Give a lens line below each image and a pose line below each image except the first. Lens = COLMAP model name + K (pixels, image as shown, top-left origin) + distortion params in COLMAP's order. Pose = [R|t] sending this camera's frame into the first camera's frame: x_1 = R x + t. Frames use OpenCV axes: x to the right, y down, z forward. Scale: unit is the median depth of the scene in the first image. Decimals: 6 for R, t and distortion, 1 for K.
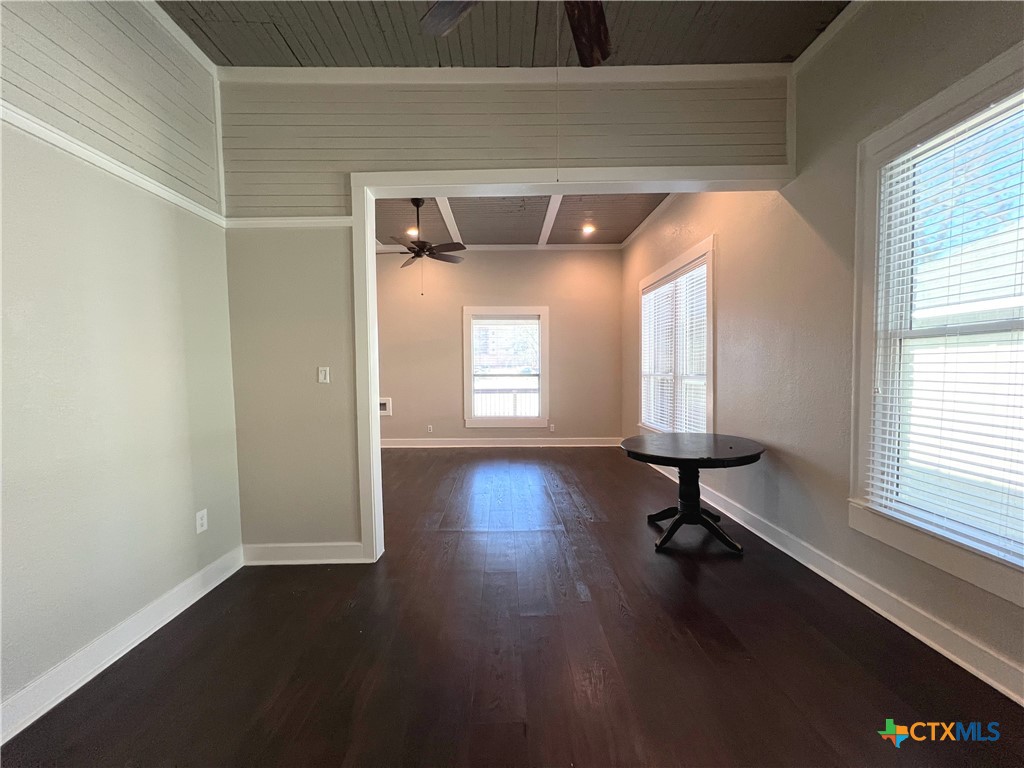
lens RADIAL K [[408.7, 0, 514.8], [0, 408.7, 385.9], [0, 0, 1]] dist [-0.000718, 0.000384]
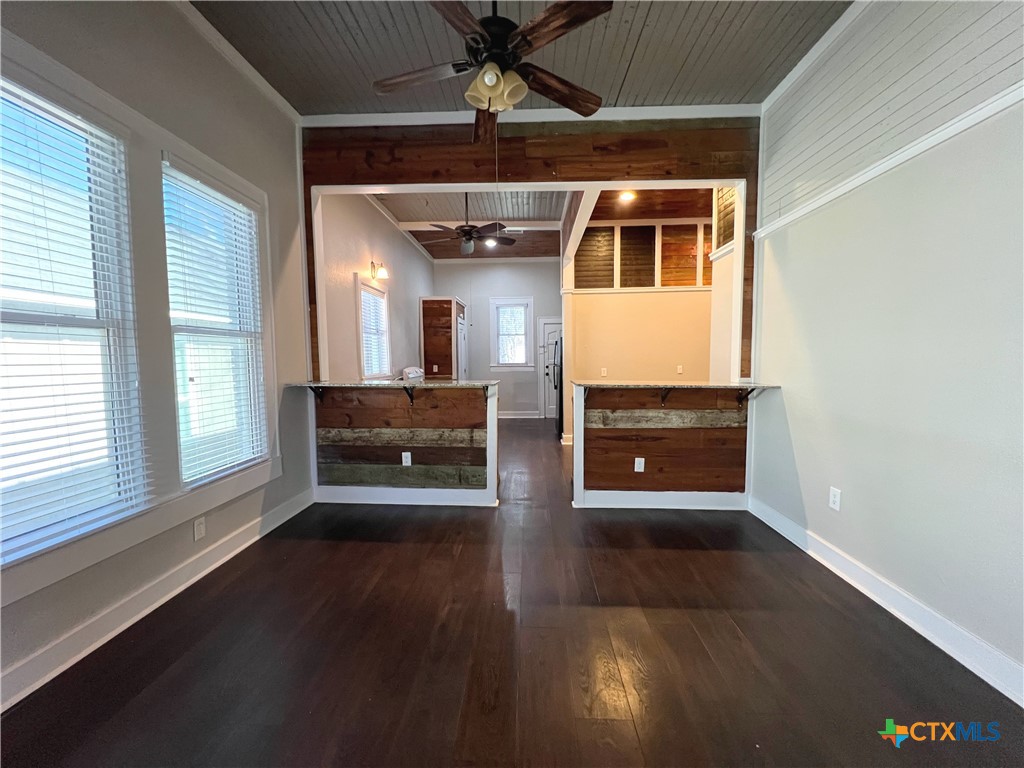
lens RADIAL K [[408.7, 0, 512.8], [0, 408.7, 386.9], [0, 0, 1]] dist [-0.000718, 0.000384]
pose [[-0.998045, 0.012433, 0.061248, -0.034788], [0.019083, 0.993834, 0.109223, -0.068871], [-0.059512, 0.110179, -0.992129, 2.000409]]
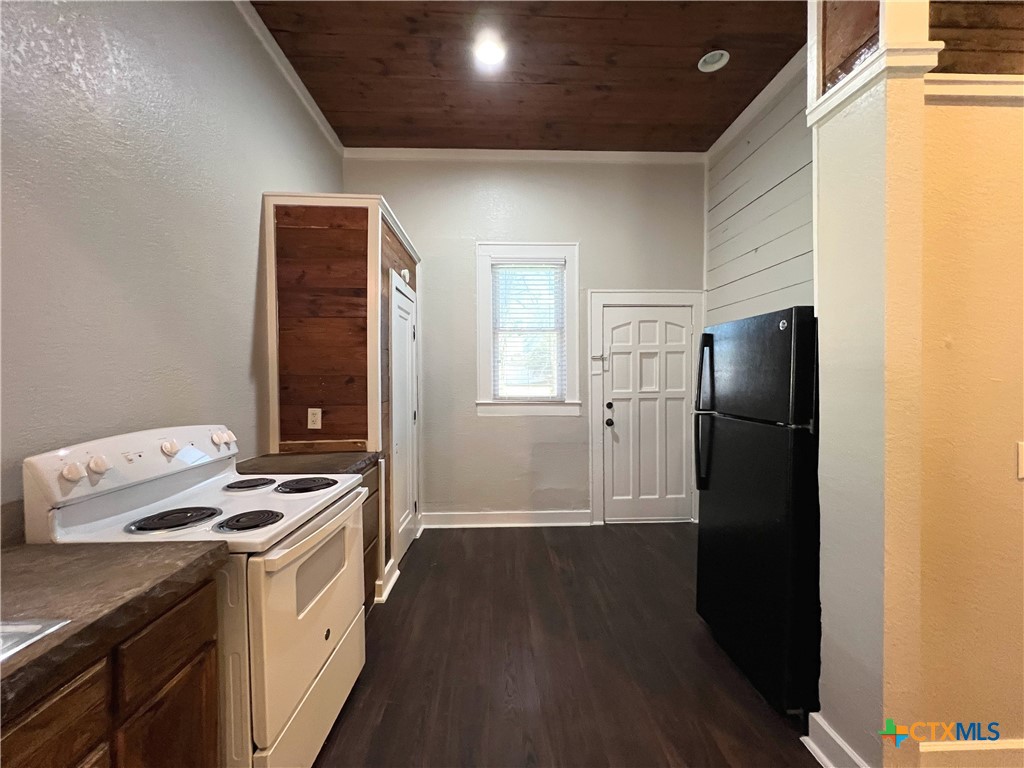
lens RADIAL K [[408.7, 0, 511.2], [0, 408.7, 389.0], [0, 0, 1]] dist [-0.000718, 0.000384]
pose [[-0.999850, 0.011065, -0.013337, 0.301608], [0.010214, 0.998008, 0.062259, -0.003154], [0.013999, 0.062114, -0.997971, -0.262512]]
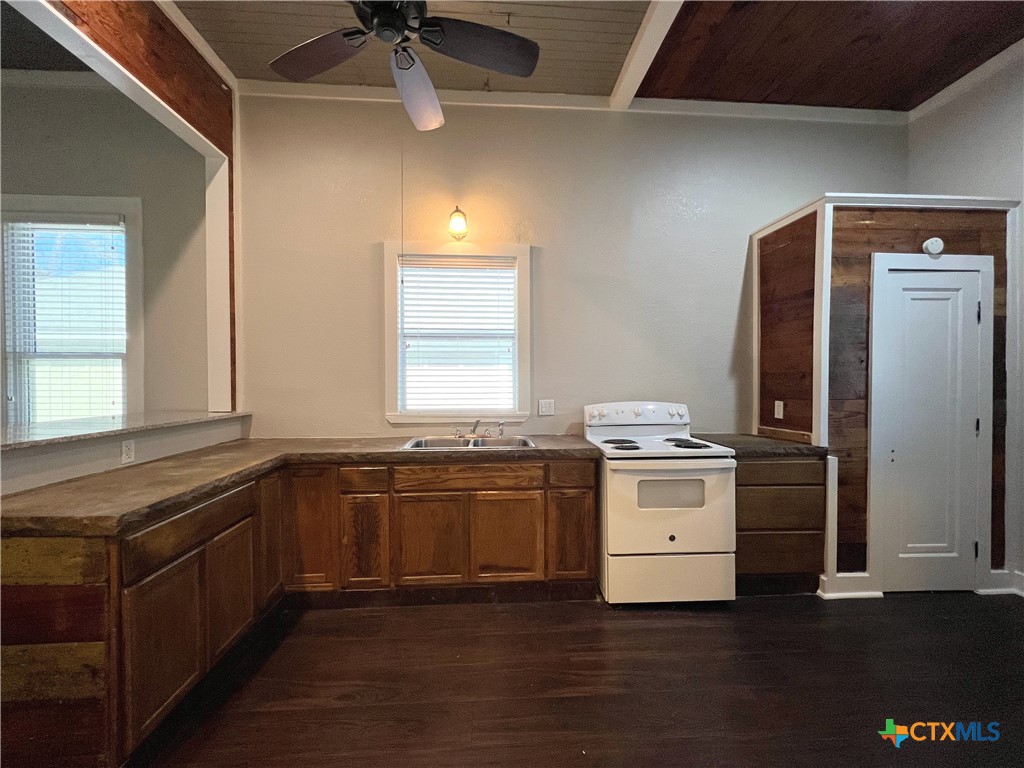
lens RADIAL K [[408.7, 0, 506.2], [0, 408.7, 384.6], [0, 0, 1]] dist [-0.000718, 0.000384]
pose [[-0.050089, -0.004651, 0.998734, -0.423066], [0.039679, 0.999190, 0.006644, 0.018193], [-0.997956, 0.039962, -0.049864, -0.444203]]
